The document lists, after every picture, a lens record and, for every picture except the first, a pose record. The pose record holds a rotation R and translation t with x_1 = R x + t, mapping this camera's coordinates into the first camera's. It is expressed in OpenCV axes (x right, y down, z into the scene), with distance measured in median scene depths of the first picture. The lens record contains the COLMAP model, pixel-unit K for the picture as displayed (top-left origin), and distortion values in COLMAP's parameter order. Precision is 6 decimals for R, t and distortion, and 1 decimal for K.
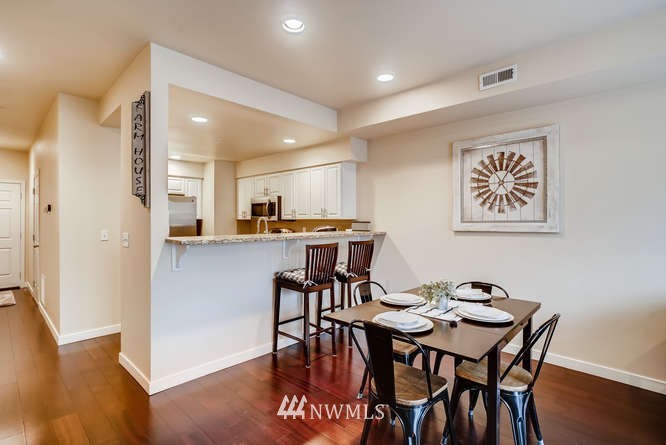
lens RADIAL K [[312.9, 0, 333.3], [0, 312.9, 223.2], [0, 0, 1]] dist [-0.012994, 0.000538]
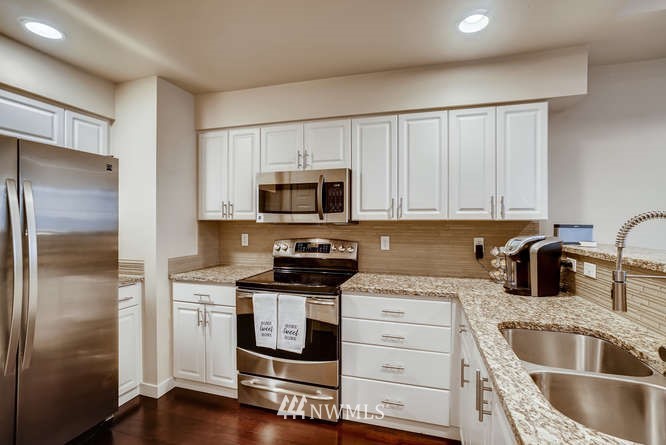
lens RADIAL K [[312.9, 0, 331.3], [0, 312.9, 221.9], [0, 0, 1]] dist [-0.012994, 0.000538]
pose [[0.900518, -0.003476, 0.434806, -0.590324], [0.003608, 0.999993, 0.000523, -0.015020], [-0.434805, 0.001098, 0.900524, 0.893845]]
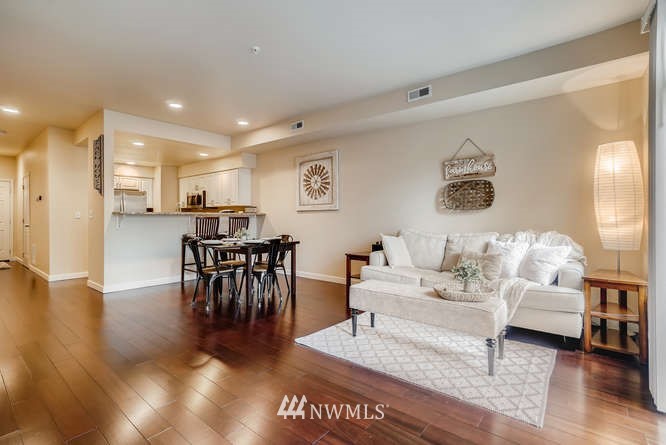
lens RADIAL K [[312.9, 0, 334.0], [0, 312.9, 218.9], [0, 0, 1]] dist [-0.012994, 0.000538]
pose [[0.998084, -0.005562, 0.061627, 0.493312], [0.005881, 0.999970, -0.005007, 0.078526], [-0.061597, 0.005359, 0.998087, -0.693215]]
